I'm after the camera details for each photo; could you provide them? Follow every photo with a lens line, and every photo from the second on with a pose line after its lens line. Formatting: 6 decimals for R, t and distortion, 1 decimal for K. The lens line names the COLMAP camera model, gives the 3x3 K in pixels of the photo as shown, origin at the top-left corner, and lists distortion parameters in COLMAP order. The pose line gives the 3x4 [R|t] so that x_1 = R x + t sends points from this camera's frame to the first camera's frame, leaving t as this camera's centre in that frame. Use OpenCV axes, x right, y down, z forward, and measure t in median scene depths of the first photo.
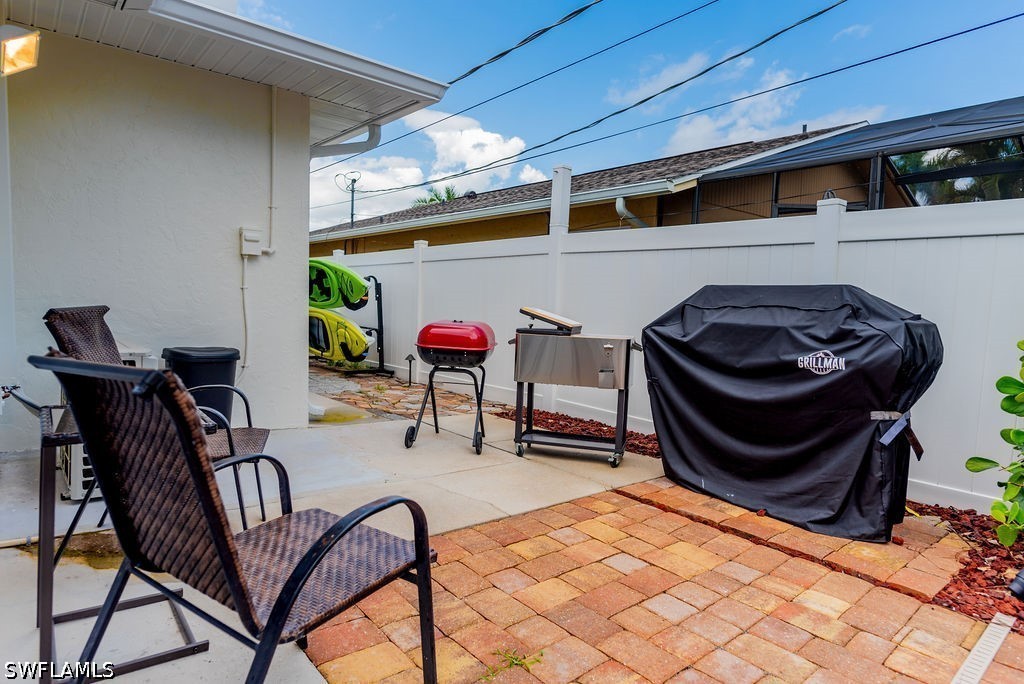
lens RADIAL K [[588.4, 0, 512.0], [0, 588.4, 342.0], [0, 0, 1]] dist [0.000637, 0.000278]
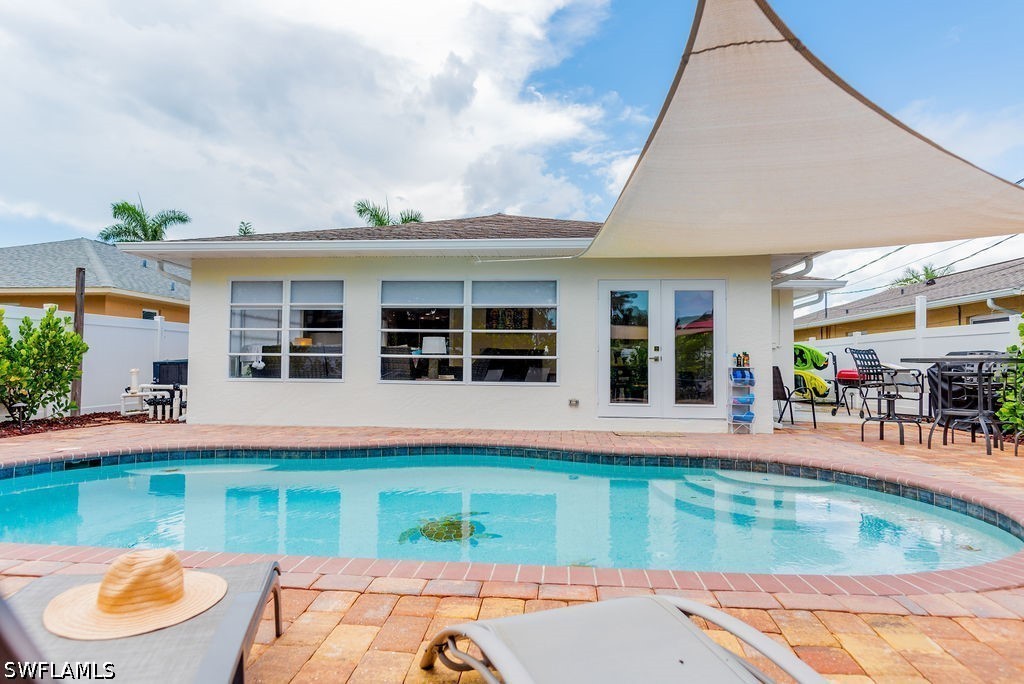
lens RADIAL K [[588.4, 0, 512.0], [0, 588.4, 342.0], [0, 0, 1]] dist [0.000637, 0.000278]
pose [[0.707631, -0.054586, -0.704470, 0.357386], [-0.035516, 0.993003, -0.112618, 0.100978], [0.705689, 0.104712, 0.700742, -1.001191]]
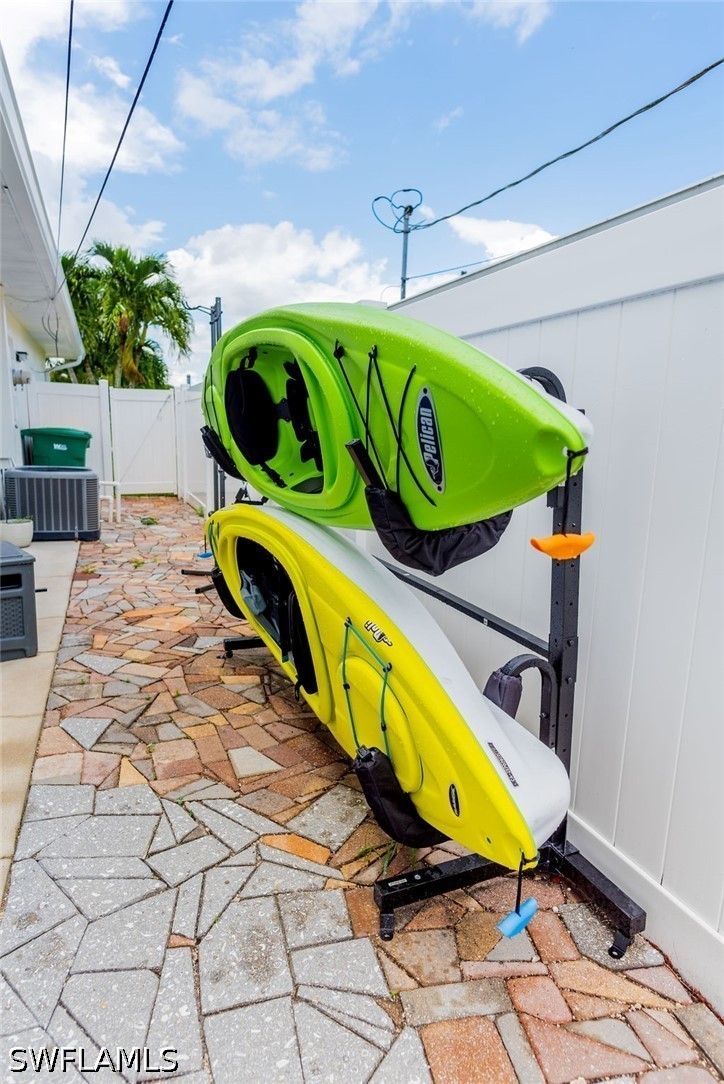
lens RADIAL K [[622.9, 0, 362.0], [0, 622.9, 542.0], [0, 0, 1]] dist [0.000637, 0.000278]
pose [[0.951793, 0.054158, -0.301923, -0.233278], [-0.024910, 0.994686, 0.099896, -0.080440], [0.305728, -0.087560, 0.948084, 0.818049]]
